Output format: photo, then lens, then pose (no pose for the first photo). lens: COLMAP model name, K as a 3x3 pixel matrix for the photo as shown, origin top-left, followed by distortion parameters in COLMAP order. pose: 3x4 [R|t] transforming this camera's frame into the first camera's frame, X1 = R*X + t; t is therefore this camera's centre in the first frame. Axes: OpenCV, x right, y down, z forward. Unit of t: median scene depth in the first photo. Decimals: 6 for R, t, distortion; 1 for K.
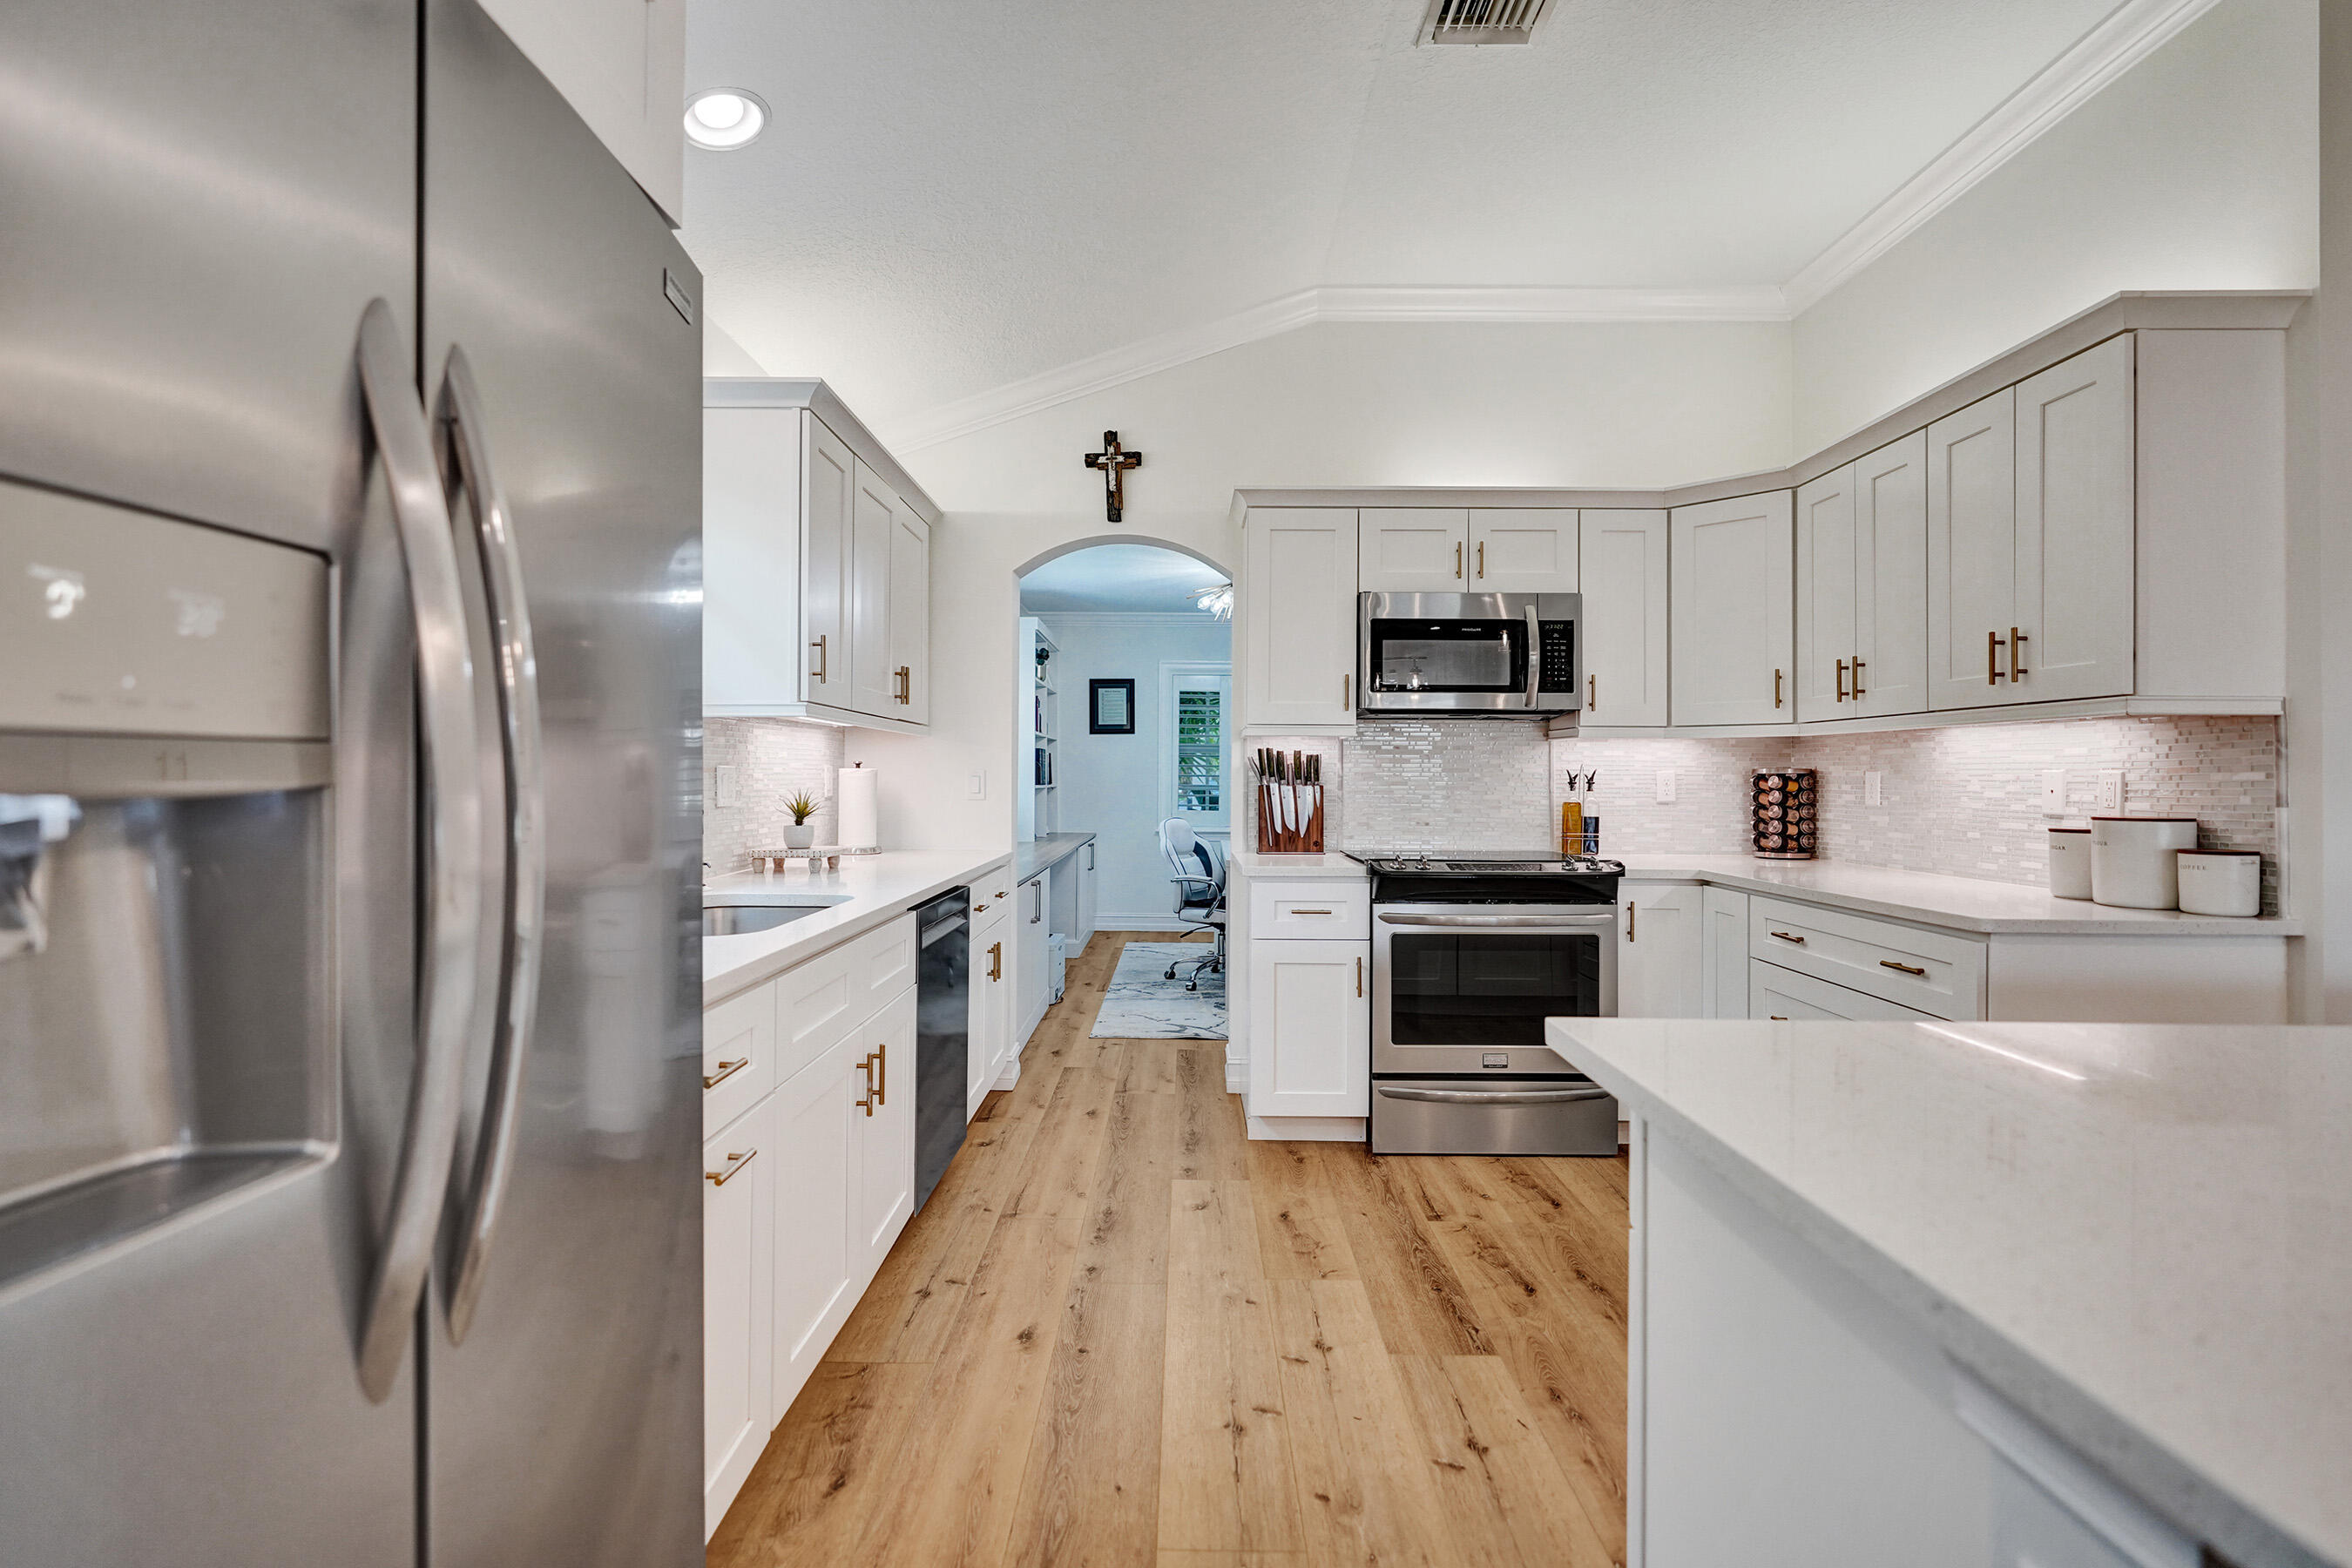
lens RADIAL K [[1080.9, 0, 1182.5], [0, 1080.9, 766.4], [0, 0, 1]] dist [-0.012577, 0.006508]
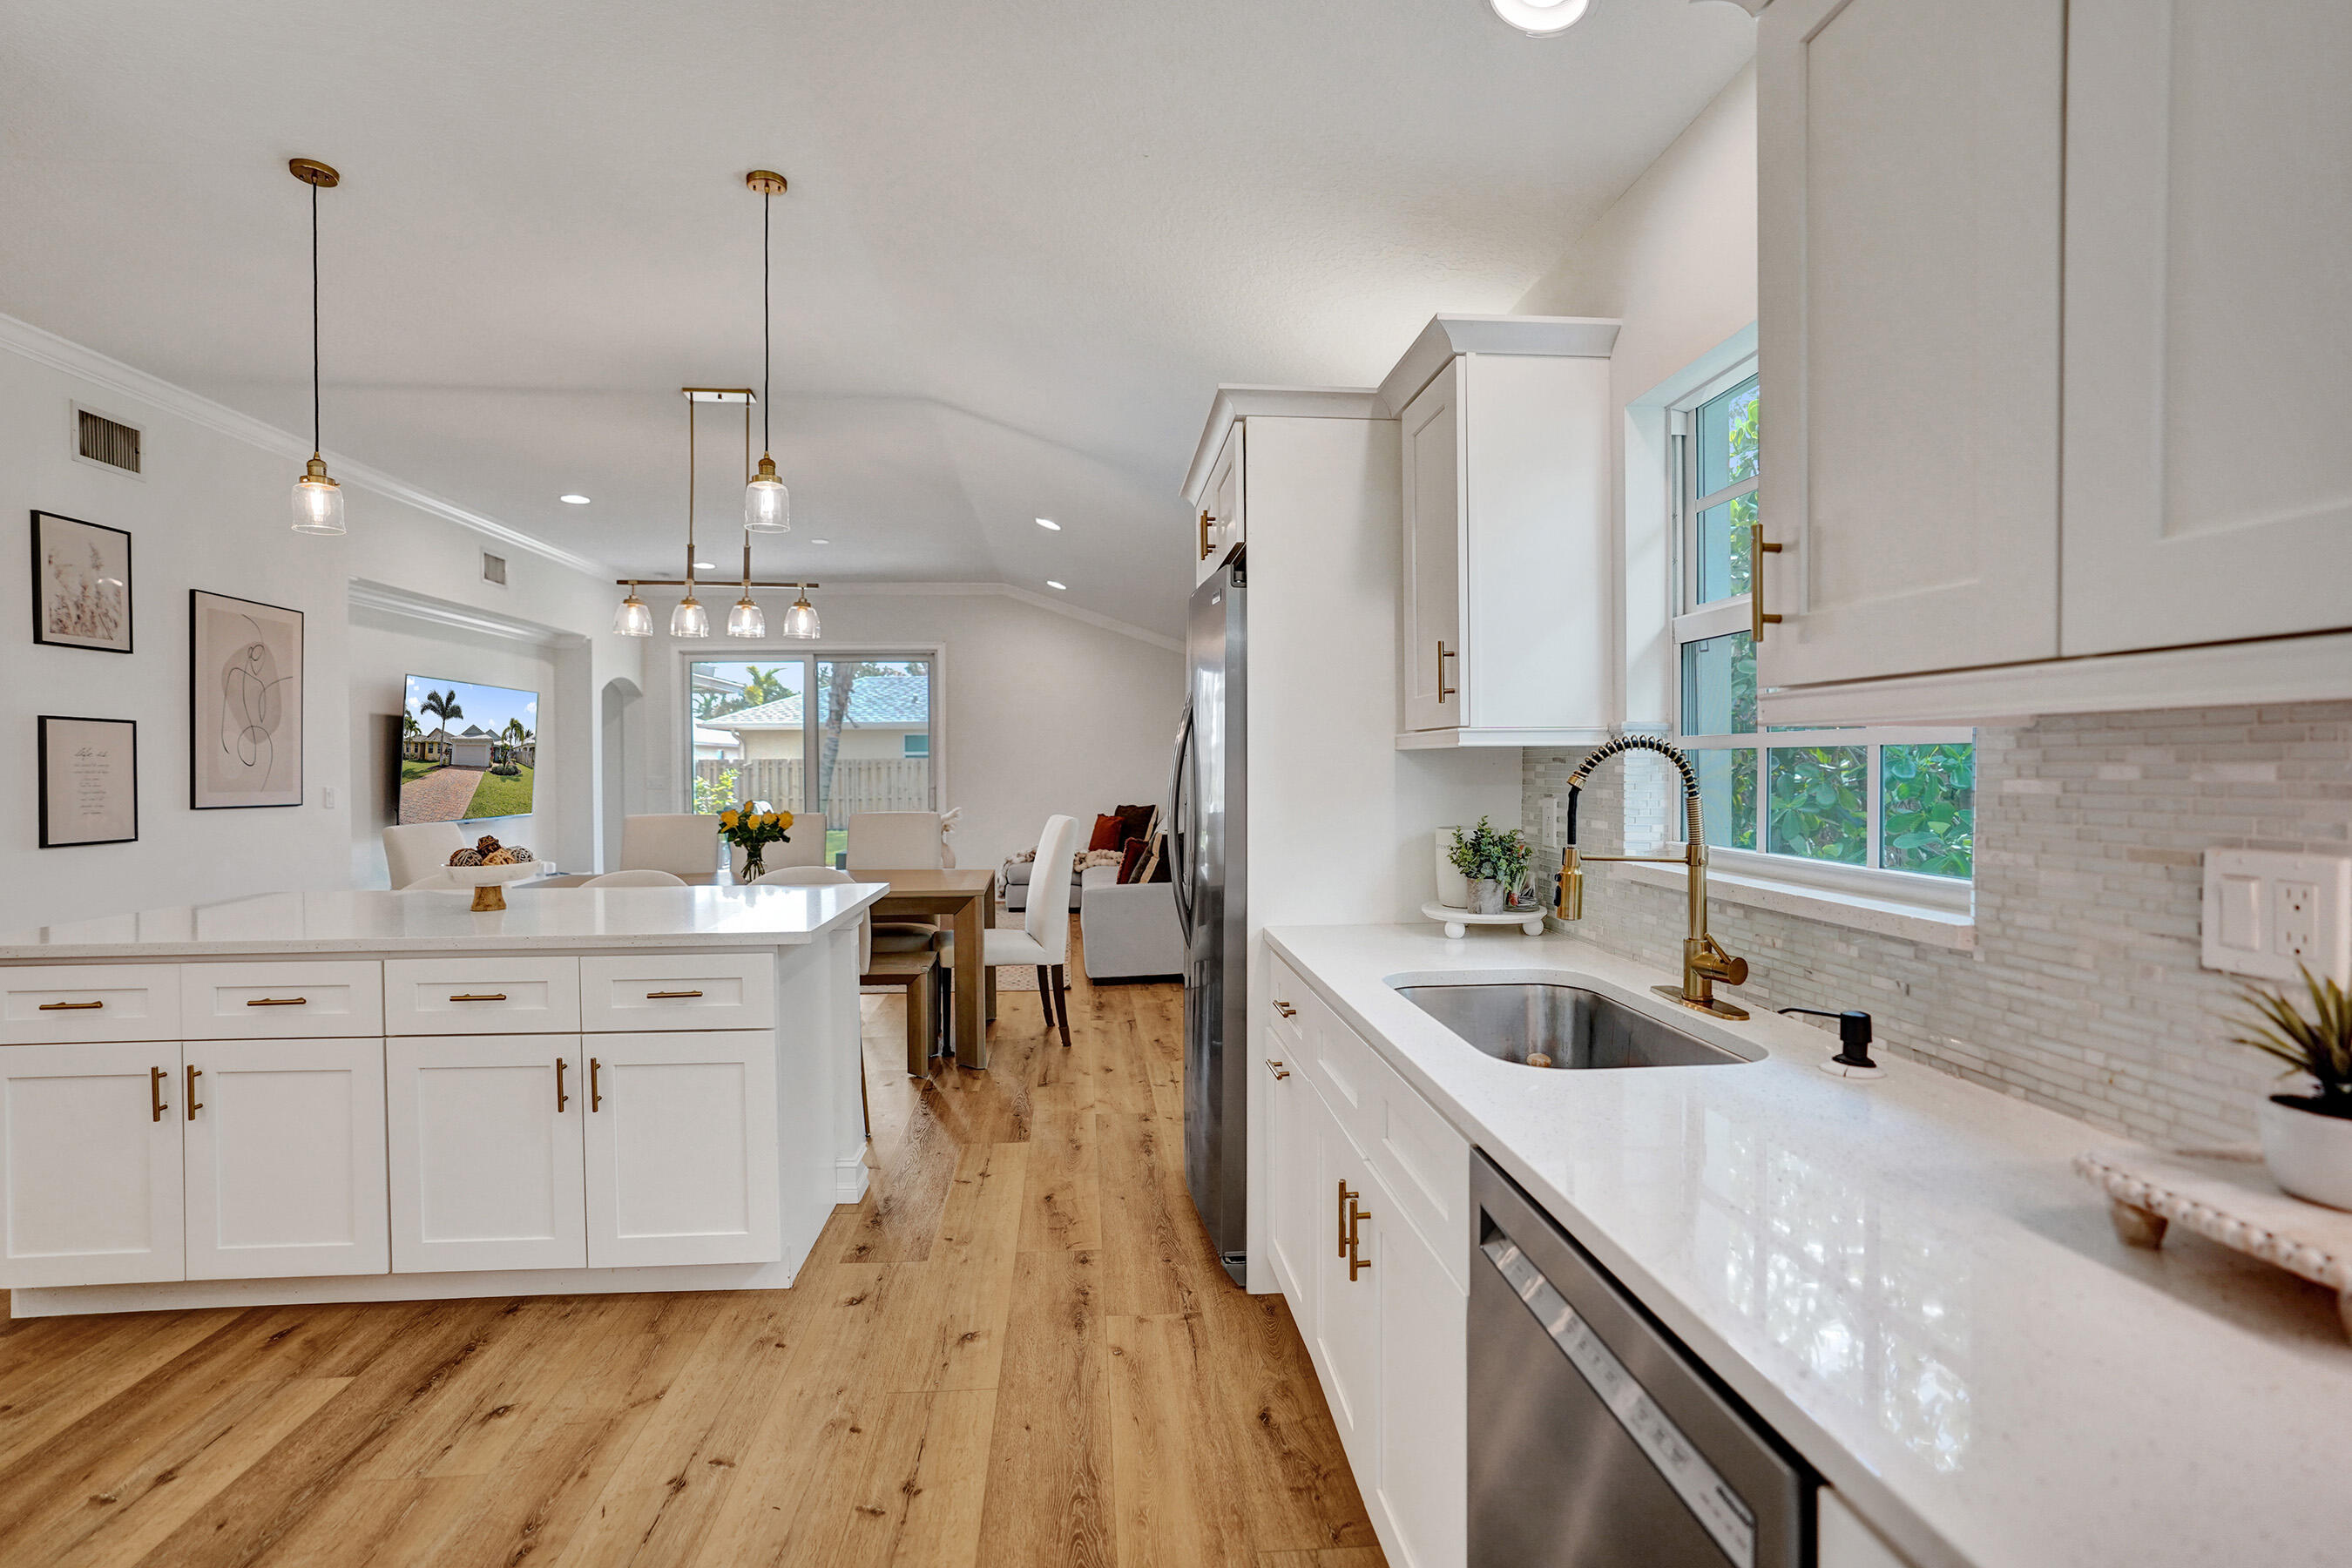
lens RADIAL K [[1080.9, 0, 1160.9], [0, 1080.9, 770.0], [0, 0, 1]] dist [-0.012577, 0.006508]
pose [[-0.996377, 0.001687, -0.085028, -0.050330], [0.001975, 0.999993, -0.003297, -0.021341], [0.085022, -0.003453, -0.996373, 1.040200]]
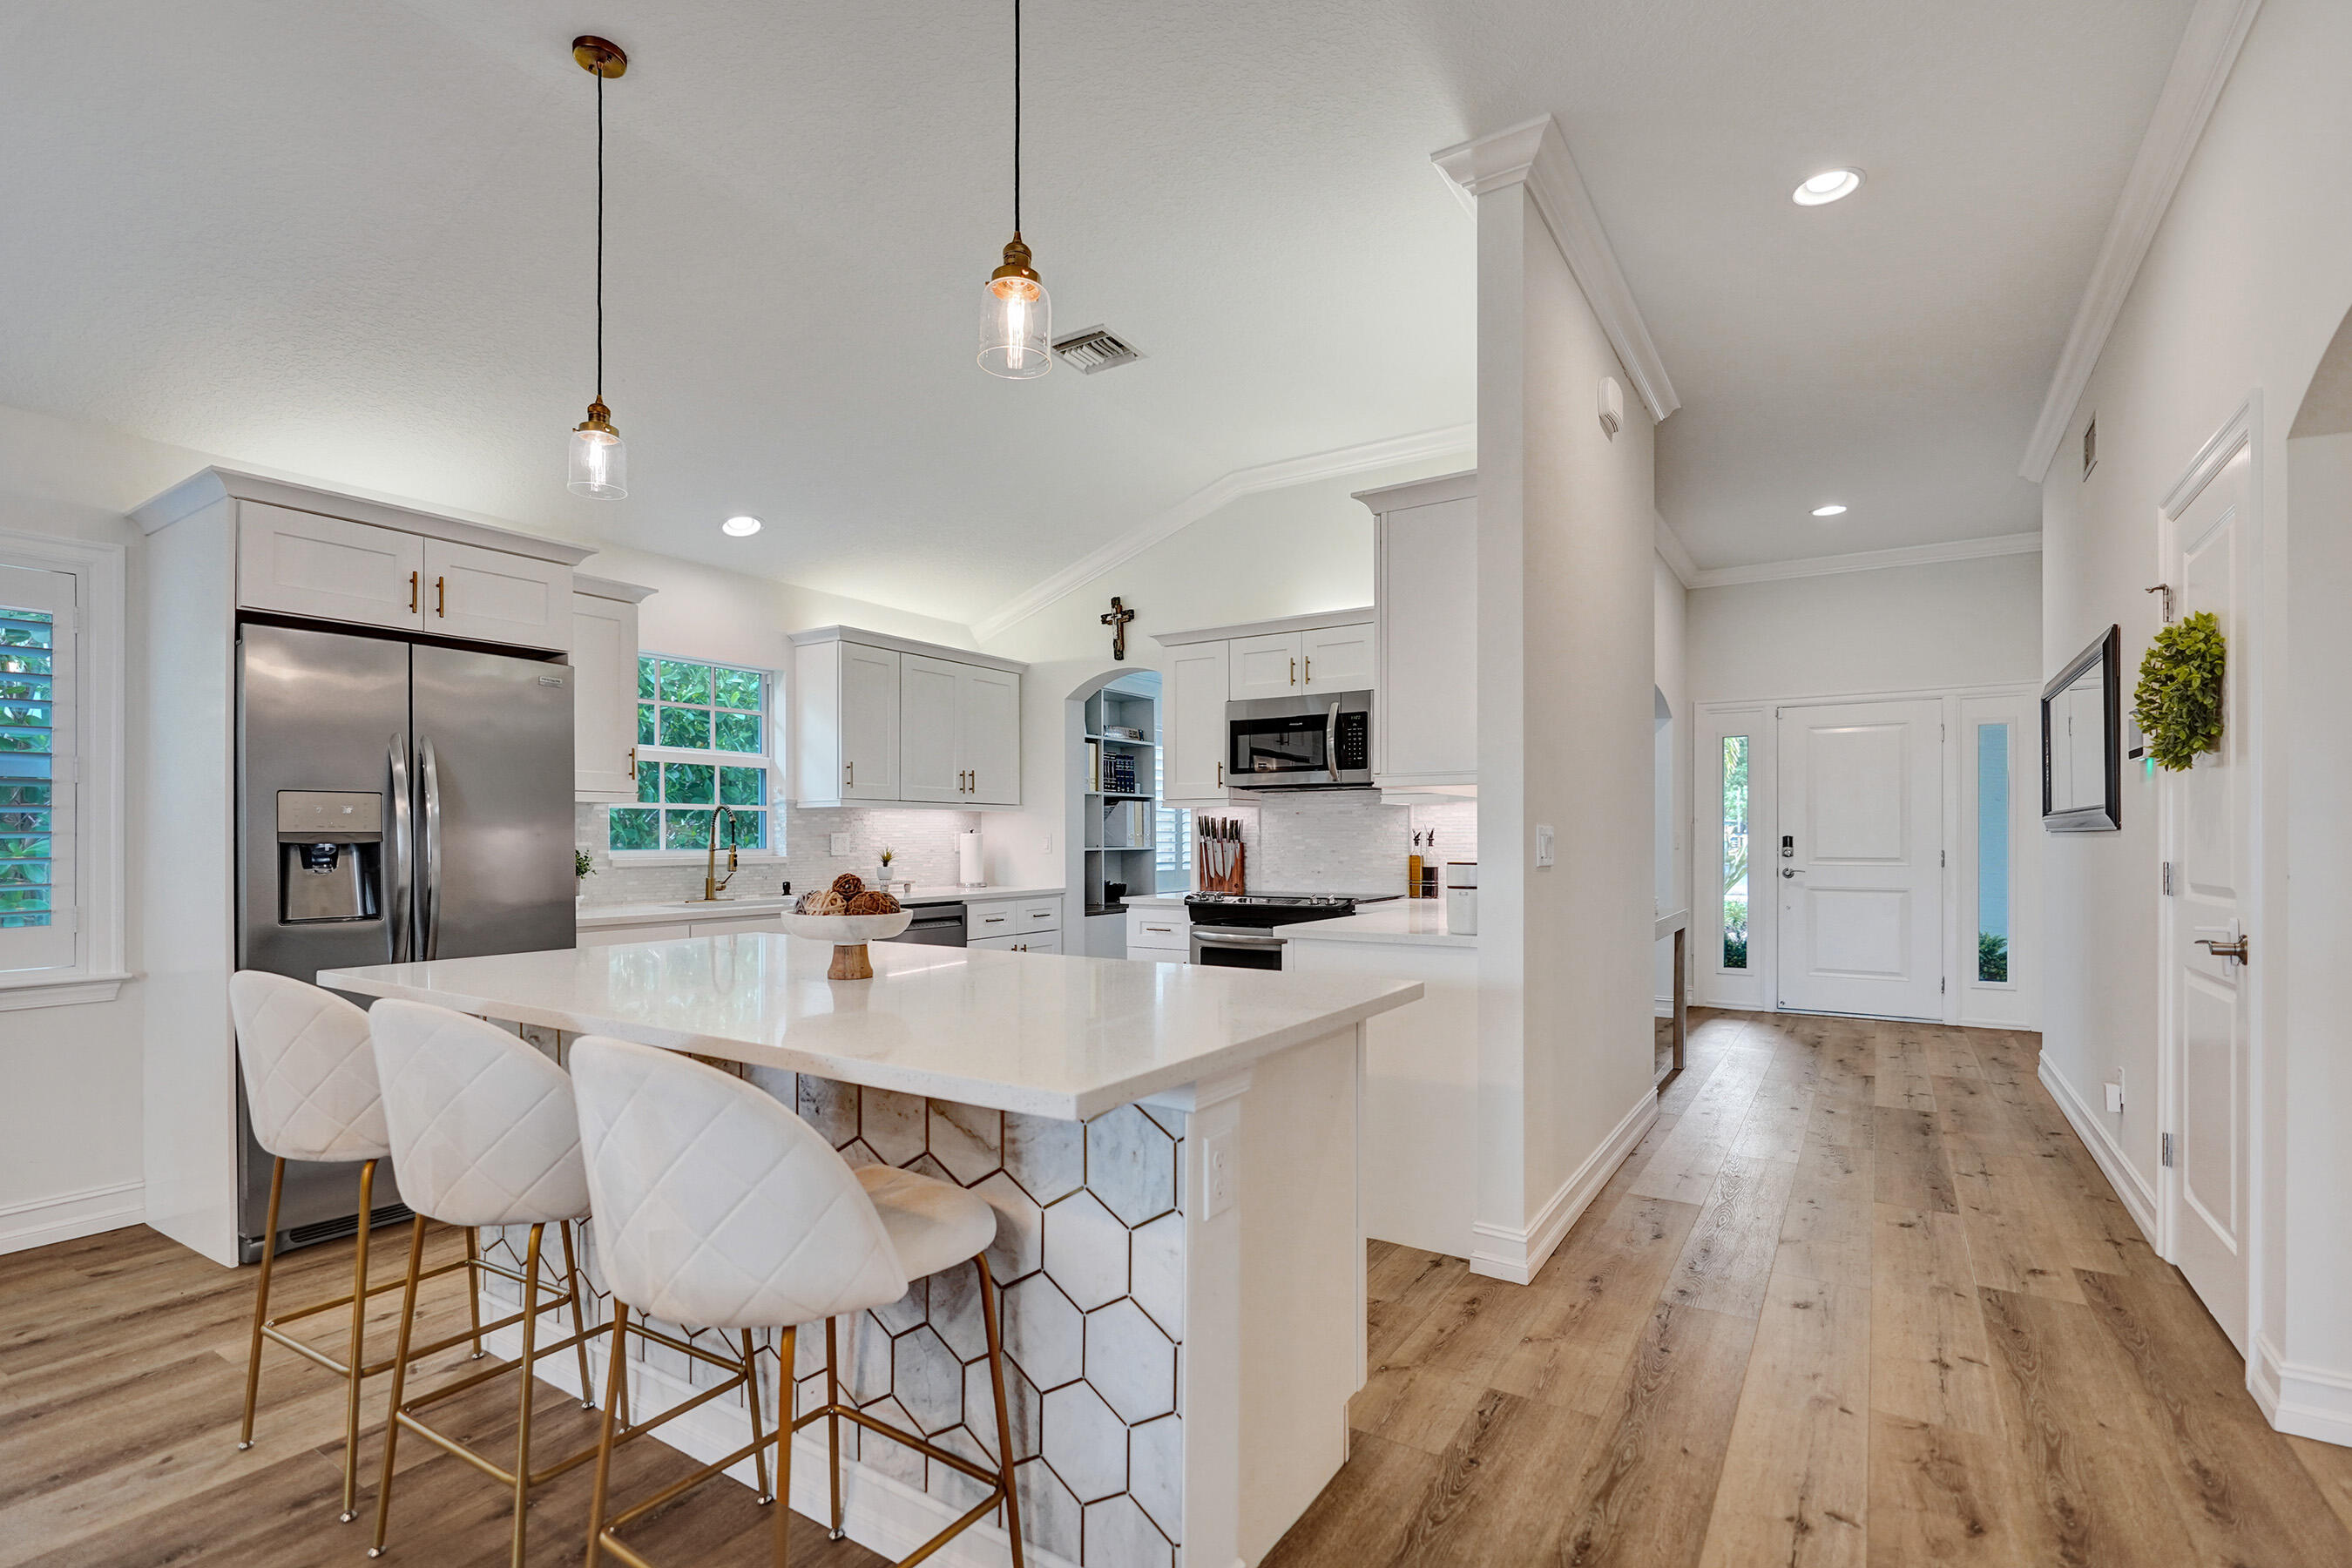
lens RADIAL K [[1080.9, 0, 1146.0], [0, 1080.9, 840.5], [0, 0, 1]] dist [-0.012577, 0.006508]
pose [[0.835546, -0.004639, -0.549400, 0.835449], [0.010322, 0.999920, 0.007255, 0.003725], [0.549323, -0.011732, 0.835528, -0.201694]]
